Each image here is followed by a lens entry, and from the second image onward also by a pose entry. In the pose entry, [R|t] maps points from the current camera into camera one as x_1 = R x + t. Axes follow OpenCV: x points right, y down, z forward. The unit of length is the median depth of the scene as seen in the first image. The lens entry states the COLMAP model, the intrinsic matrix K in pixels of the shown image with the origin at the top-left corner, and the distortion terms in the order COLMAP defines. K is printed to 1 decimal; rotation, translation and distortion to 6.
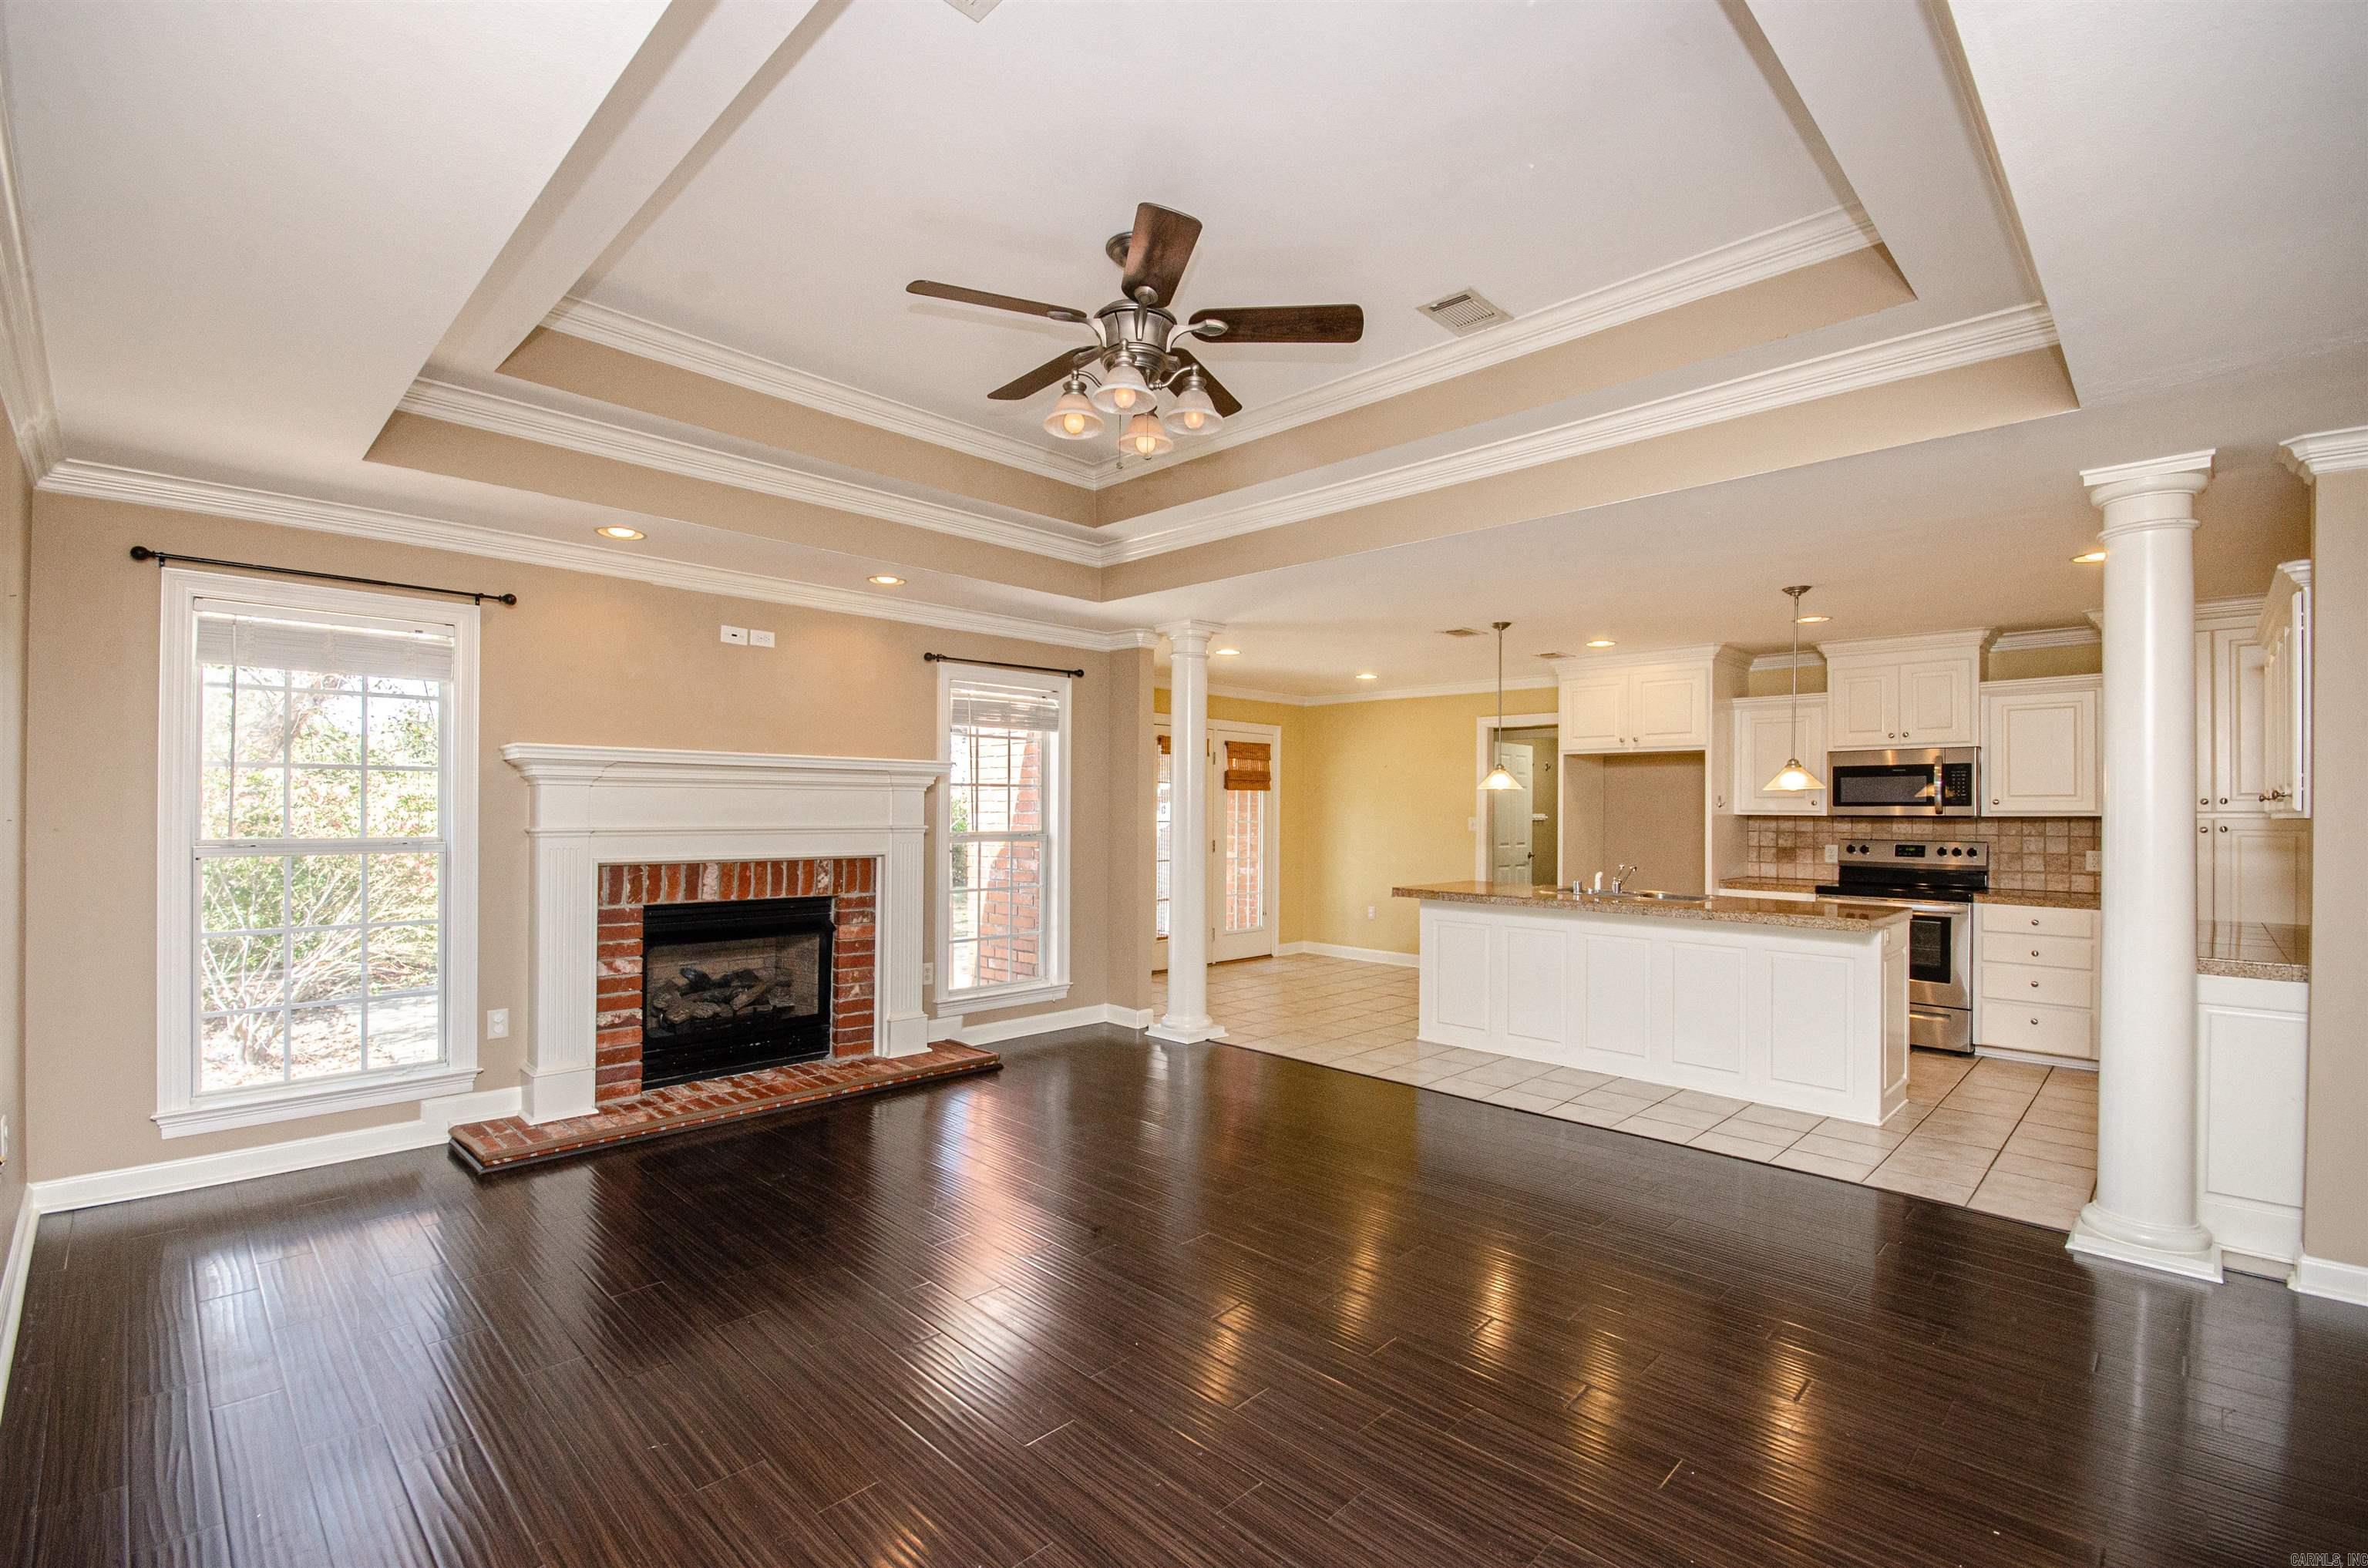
lens RADIAL K [[1035.9, 0, 1227.7], [0, 1035.9, 825.1], [0, 0, 1]] dist [-0.003390, -0.001196]
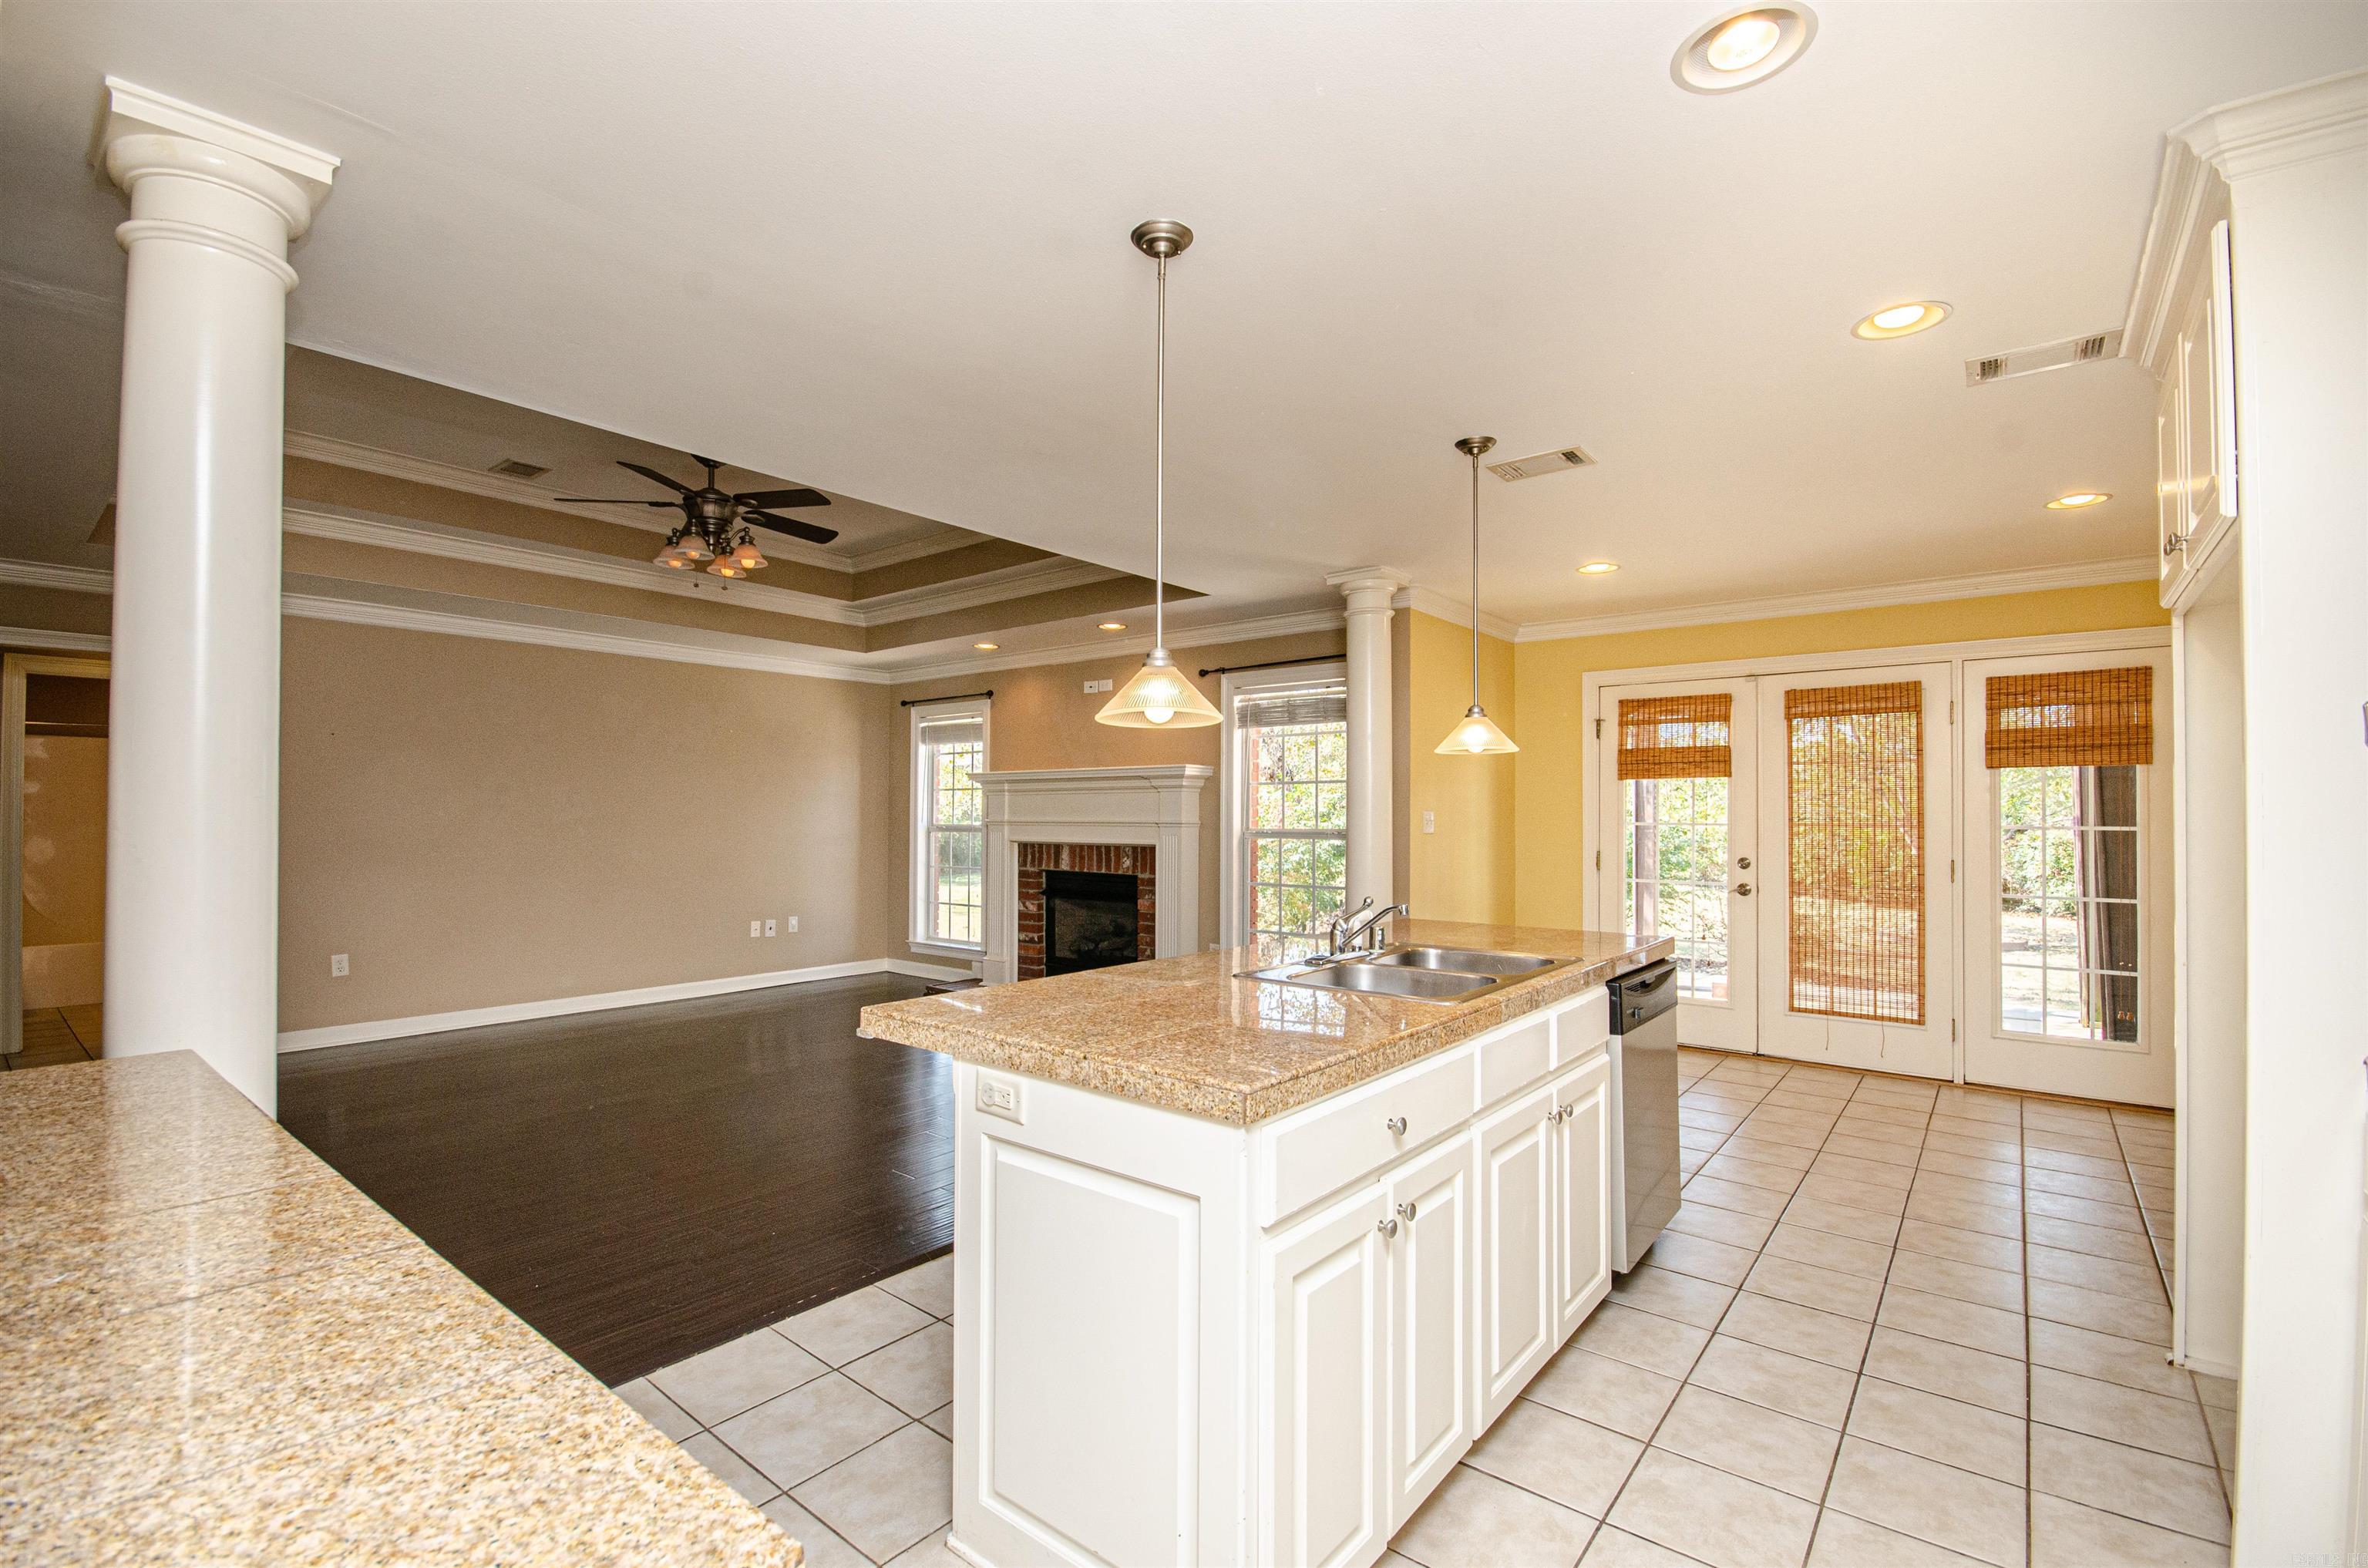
lens RADIAL K [[1035.9, 0, 1144.4], [0, 1035.9, 804.8], [0, 0, 1]] dist [-0.003390, -0.001196]
pose [[0.068076, -0.014693, -0.997572, 1.000697], [-0.014314, 0.999774, -0.015703, 0.001345], [0.997577, 0.015348, 0.067850, 1.023362]]
